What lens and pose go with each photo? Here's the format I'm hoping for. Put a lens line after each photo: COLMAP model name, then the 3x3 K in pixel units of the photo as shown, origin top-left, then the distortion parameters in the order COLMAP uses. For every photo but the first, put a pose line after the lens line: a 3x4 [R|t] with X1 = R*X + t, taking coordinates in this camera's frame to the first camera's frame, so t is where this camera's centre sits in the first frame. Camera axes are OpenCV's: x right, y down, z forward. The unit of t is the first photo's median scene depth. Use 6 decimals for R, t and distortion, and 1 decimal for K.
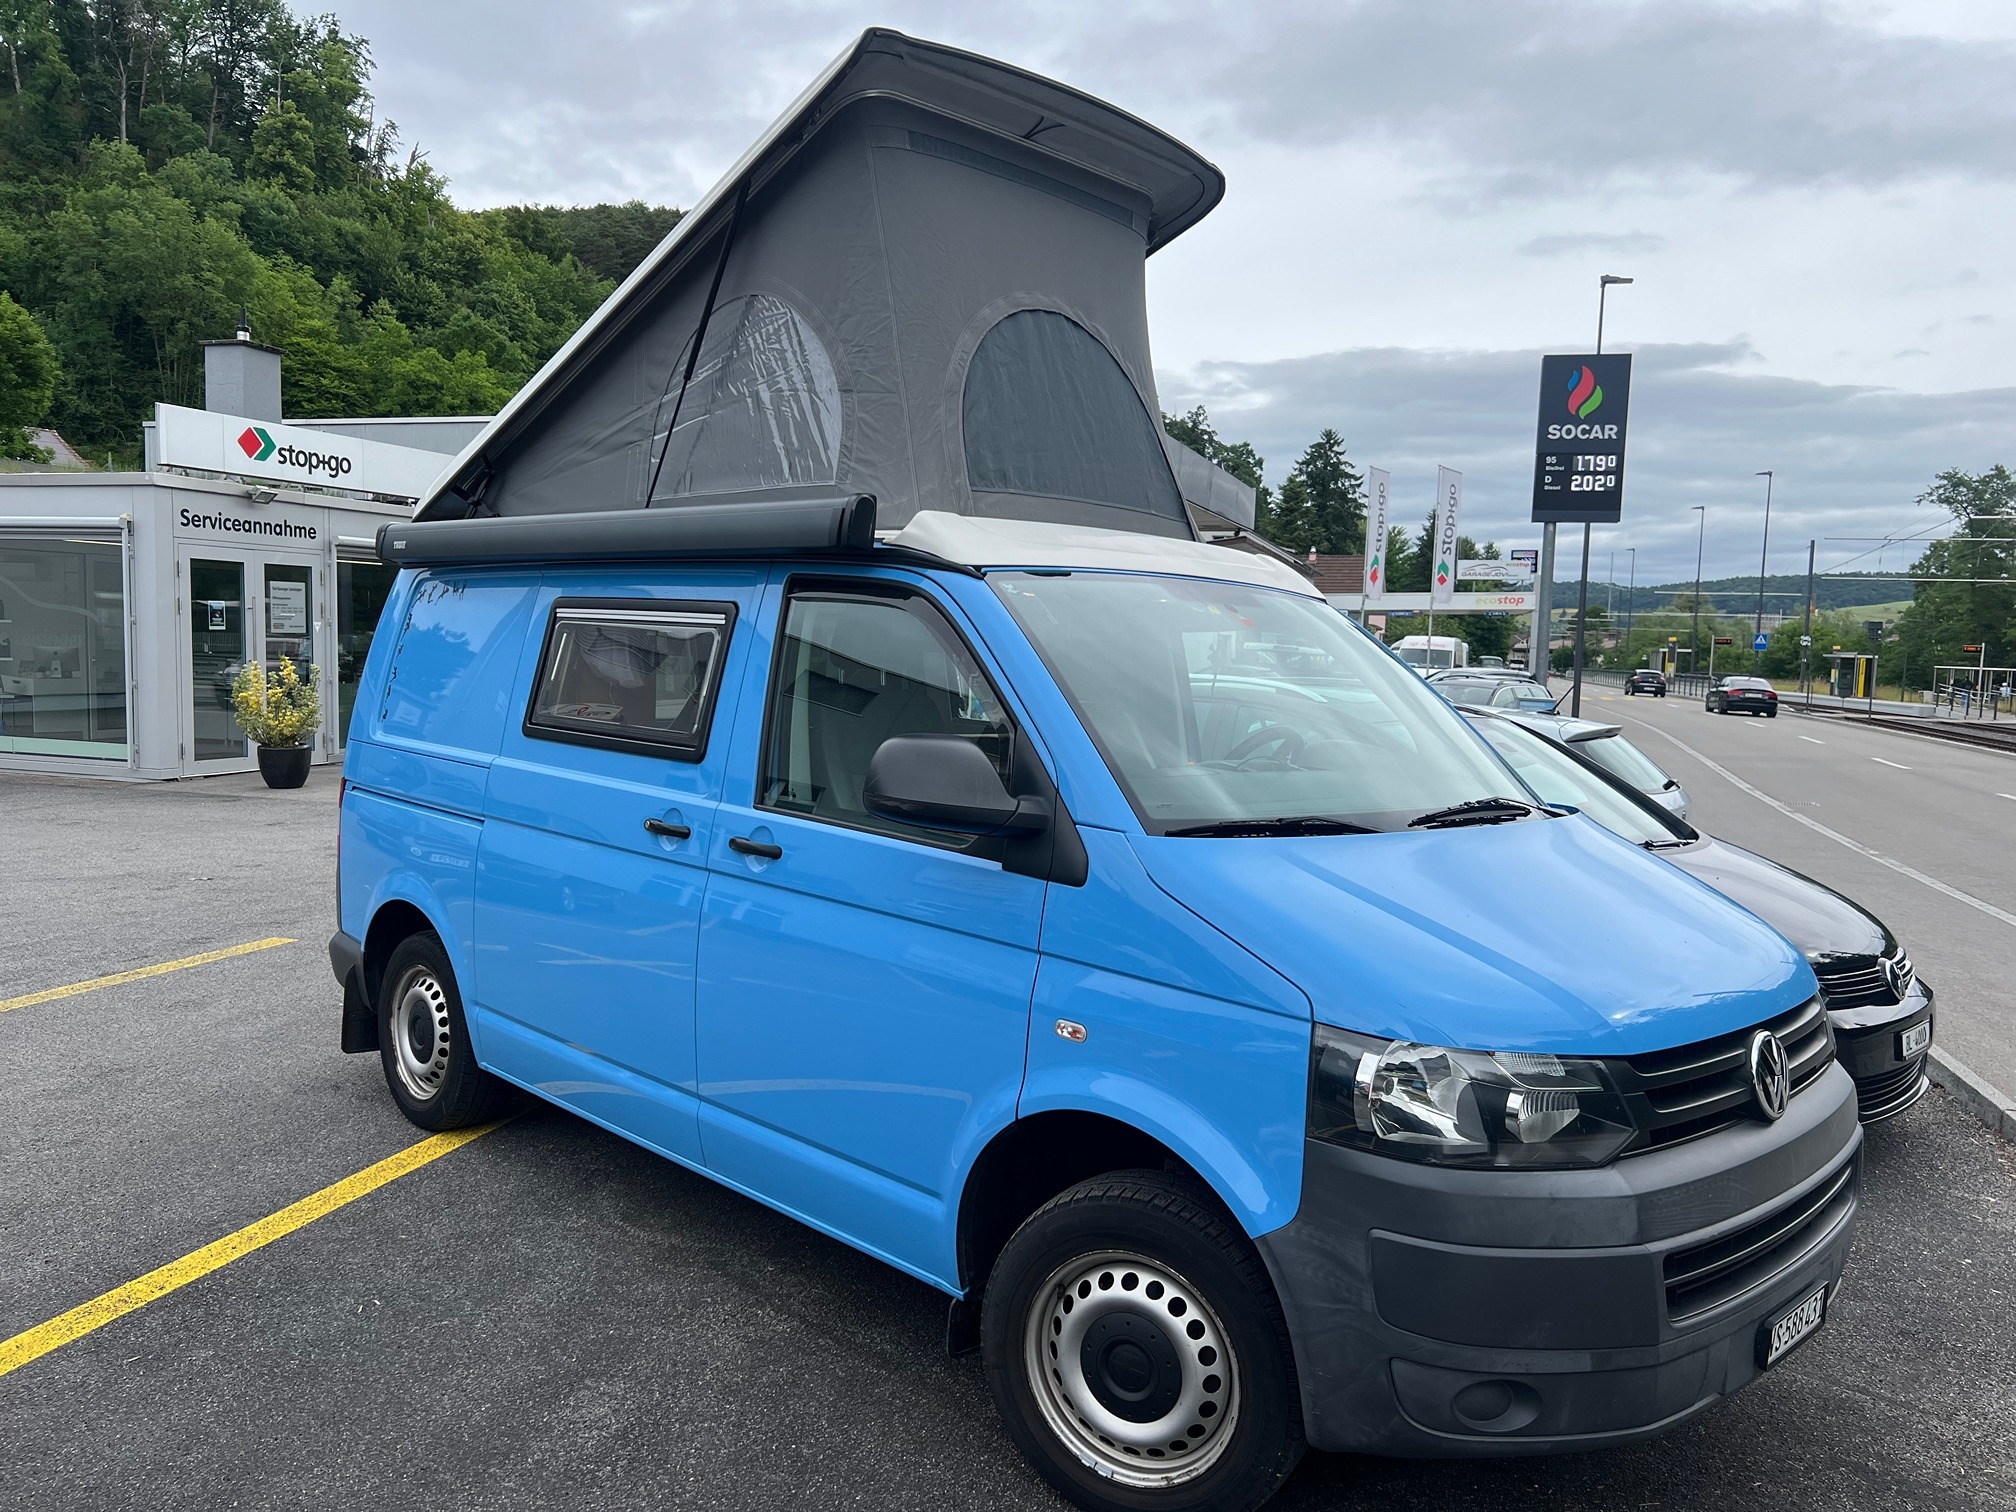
lens RADIAL K [[1528.2, 0, 1004.3], [0, 1528.2, 767.5], [0, 0, 1]] dist [0.050662, -0.055348]
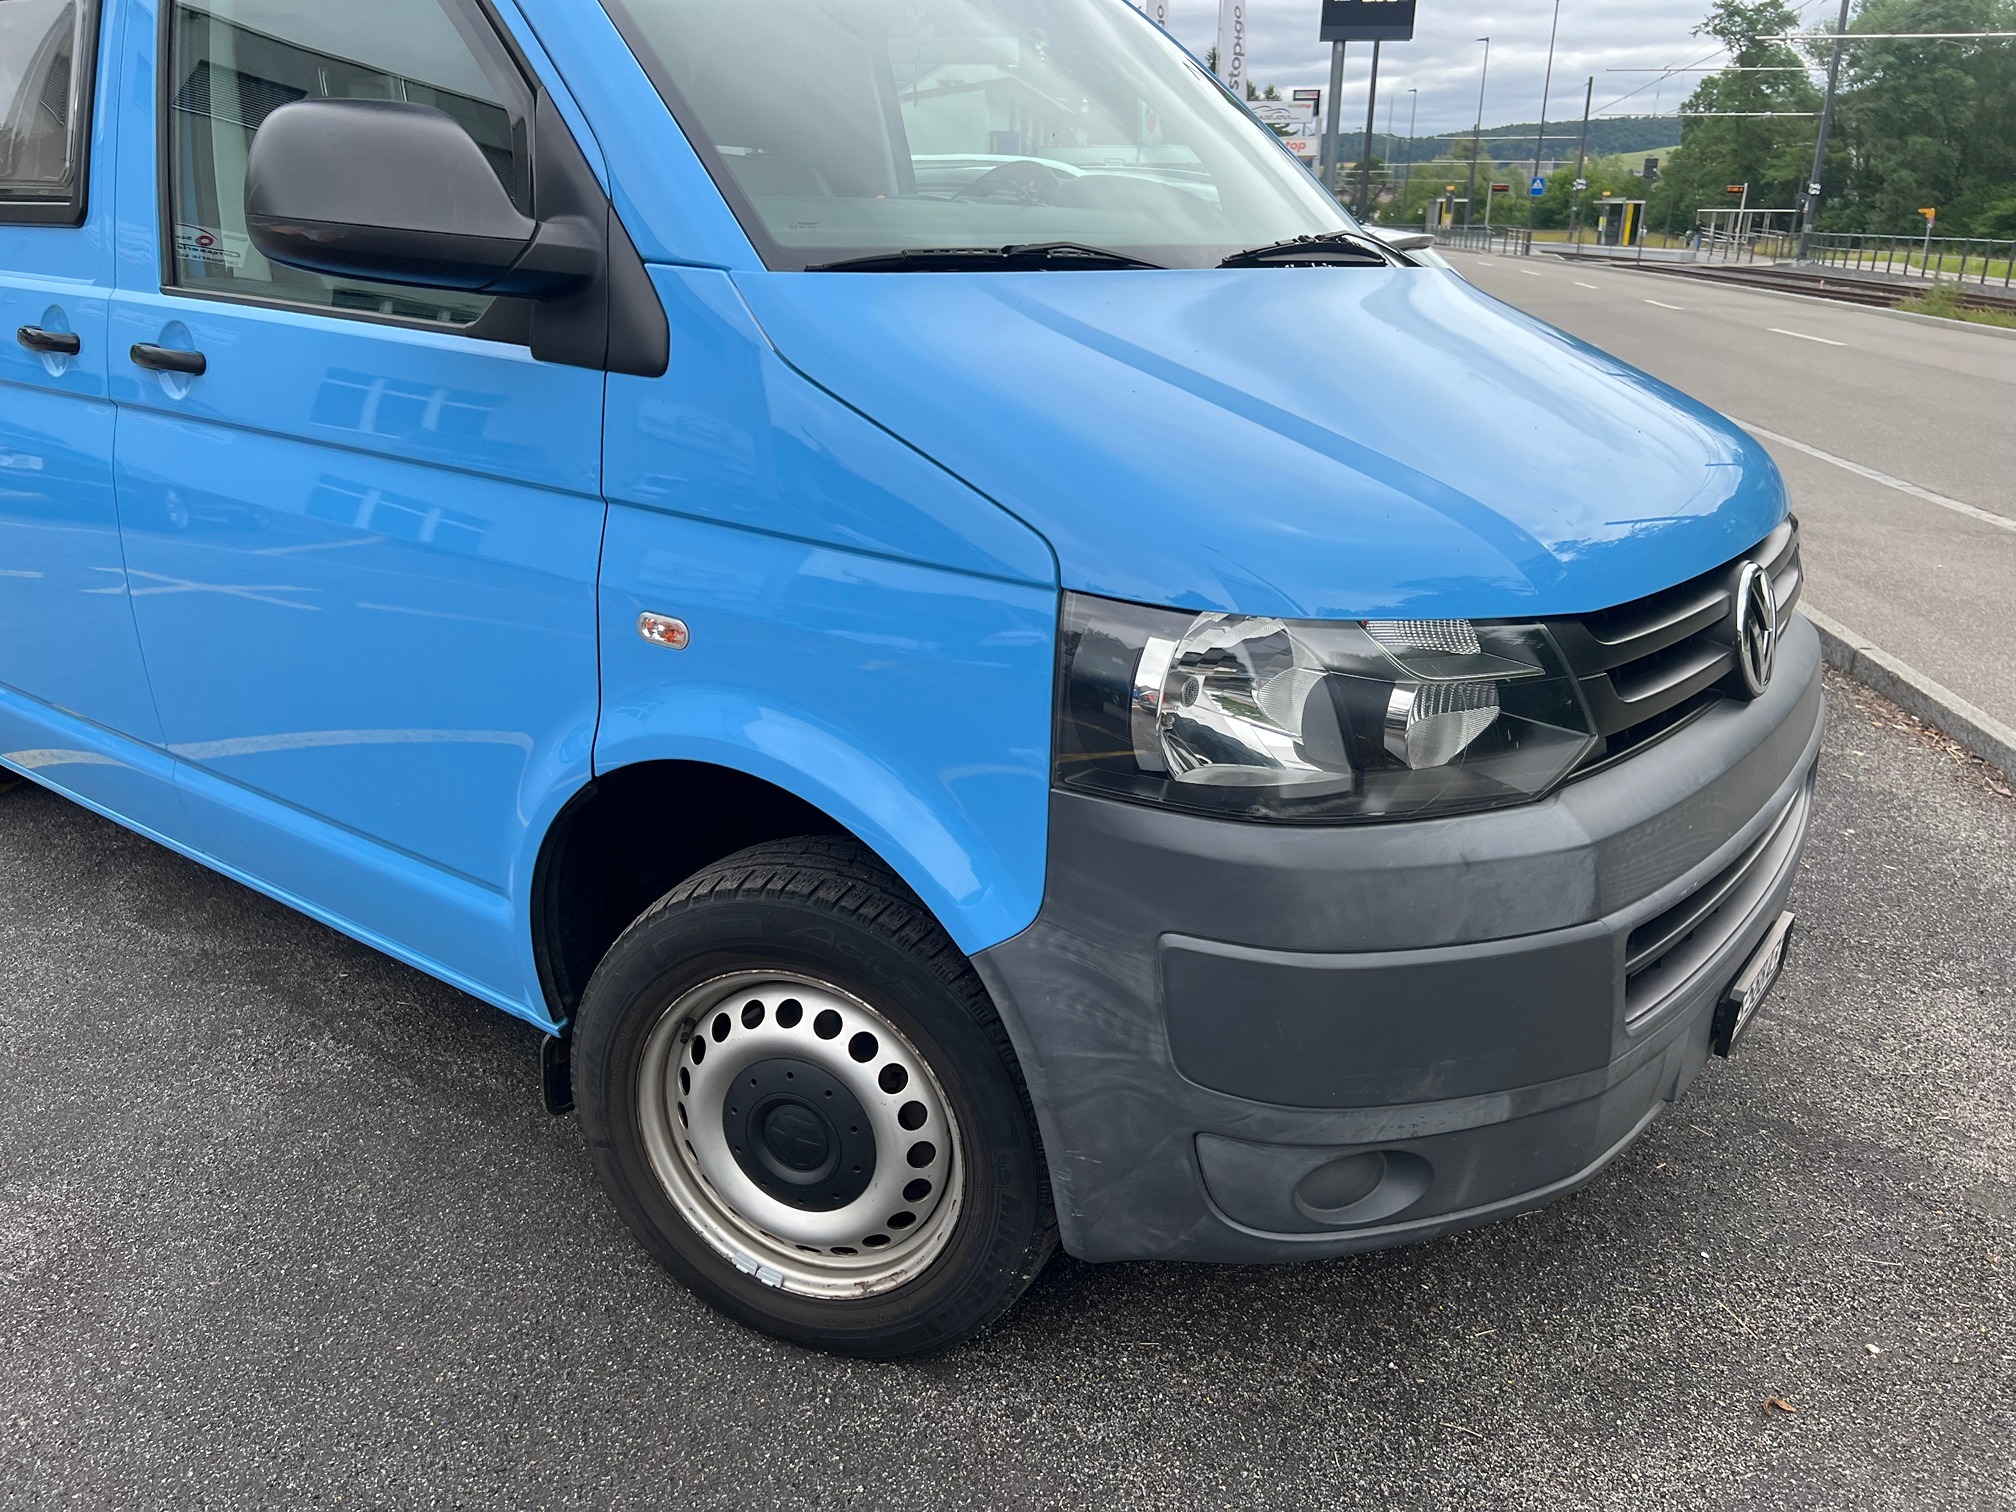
lens RADIAL K [[1528.2, 0, 1004.8], [0, 1528.2, 753.5], [0, 0, 1]] dist [0.050662, -0.055348]
pose [[0.989168, -0.068368, 0.129890, 0.086920], [0.033120, 0.966041, 0.256259, 0.066704], [-0.142999, -0.249181, 0.957841, 0.376365]]
